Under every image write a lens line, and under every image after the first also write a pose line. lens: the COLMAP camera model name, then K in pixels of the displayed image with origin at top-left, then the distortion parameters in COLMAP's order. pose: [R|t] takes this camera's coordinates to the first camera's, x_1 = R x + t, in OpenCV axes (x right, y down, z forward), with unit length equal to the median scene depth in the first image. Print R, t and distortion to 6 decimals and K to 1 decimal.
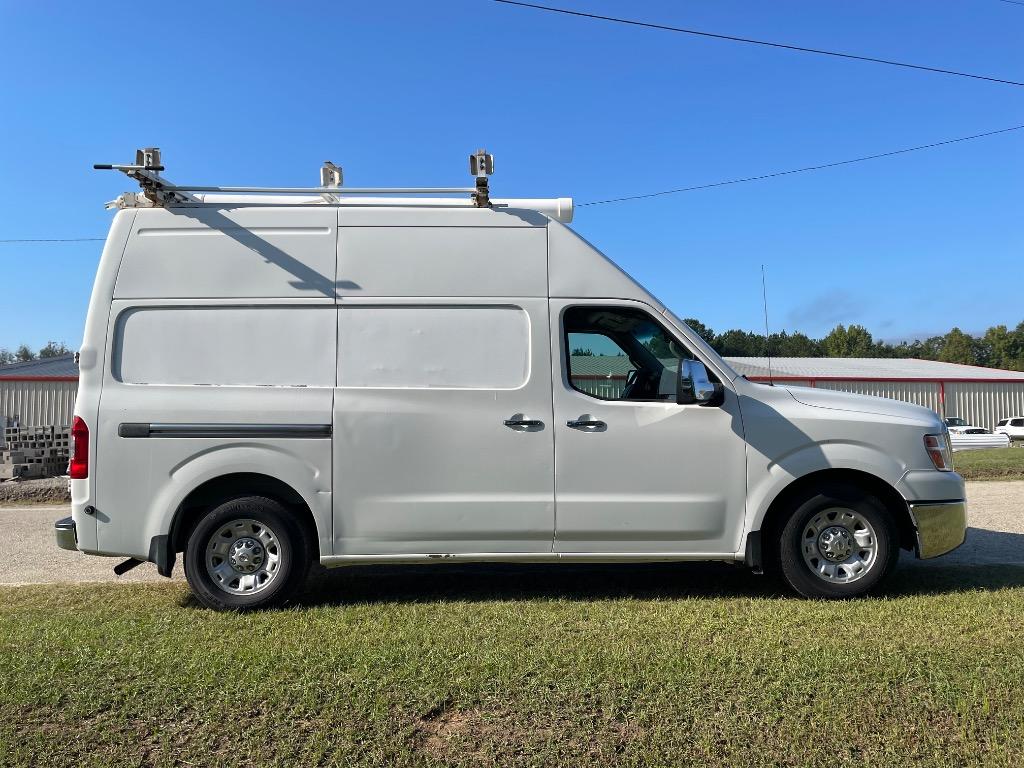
lens RADIAL K [[812.9, 0, 512.0], [0, 812.9, 384.0], [0, 0, 1]] dist [0.102200, -0.136451]
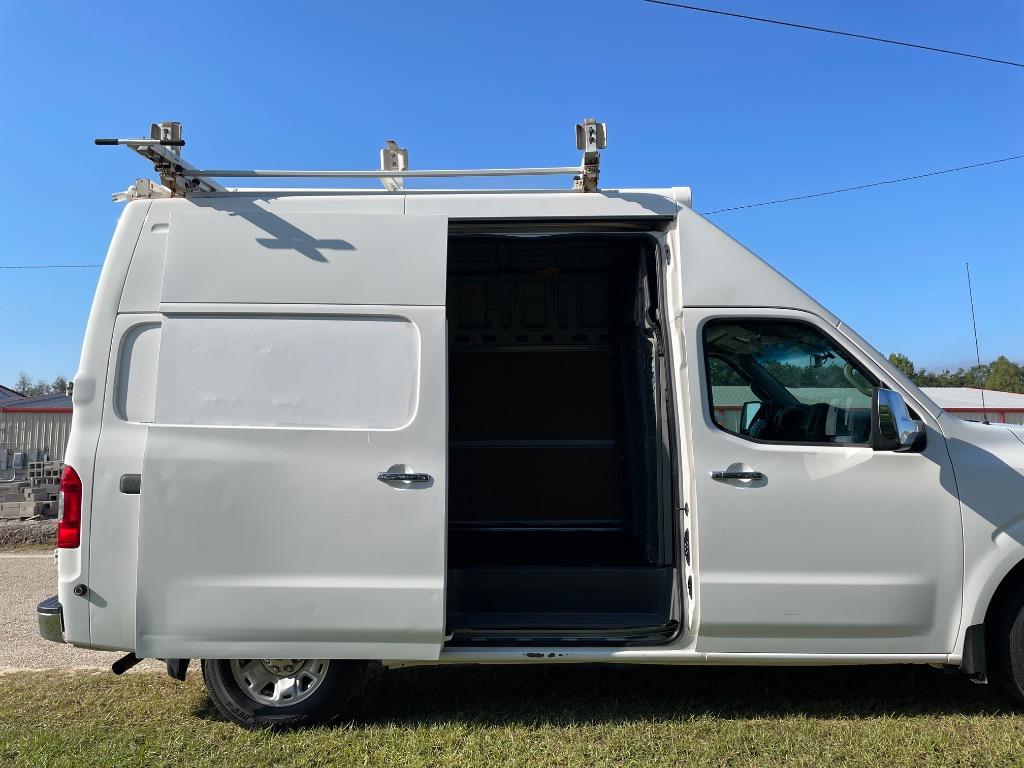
lens RADIAL K [[775.0, 0, 502.6], [0, 775.0, 378.0], [0, 0, 1]] dist [0.095194, -0.116098]
pose [[0.999503, -0.003086, -0.031358, -0.098342], [0.001692, 0.999013, -0.044389, -0.008557], [0.031464, 0.044314, 0.998522, 0.274376]]
